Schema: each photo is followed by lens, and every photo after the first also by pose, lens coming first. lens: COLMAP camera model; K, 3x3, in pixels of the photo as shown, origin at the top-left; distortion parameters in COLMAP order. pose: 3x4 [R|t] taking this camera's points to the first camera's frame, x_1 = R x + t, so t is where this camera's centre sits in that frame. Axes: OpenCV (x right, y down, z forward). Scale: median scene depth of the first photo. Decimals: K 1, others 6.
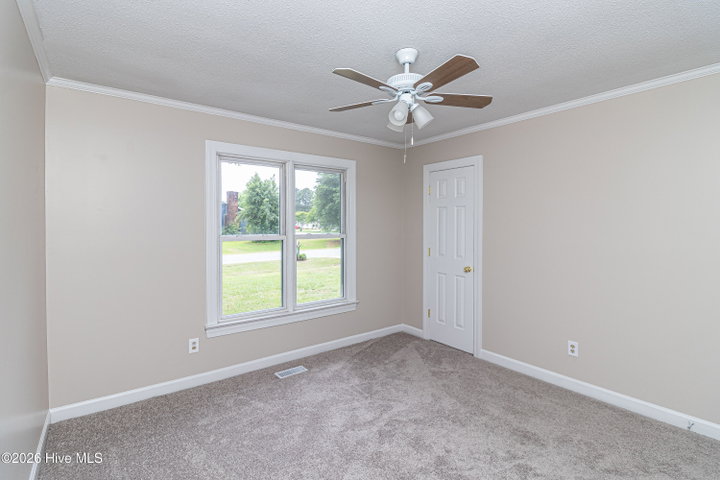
lens RADIAL K [[345.7, 0, 351.7], [0, 345.7, 228.6], [0, 0, 1]] dist [-0.009617, -0.003266]
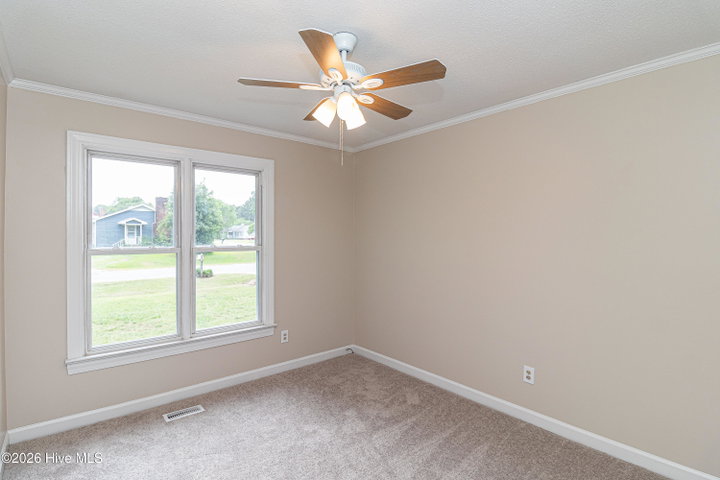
lens RADIAL K [[345.7, 0, 354.6], [0, 345.7, 238.6], [0, 0, 1]] dist [-0.009617, -0.003266]
pose [[0.999392, 0.002704, 0.034765, 0.188772], [-0.002644, 0.999995, -0.001777, -0.002138], [-0.034769, 0.001684, 0.999394, 0.144166]]
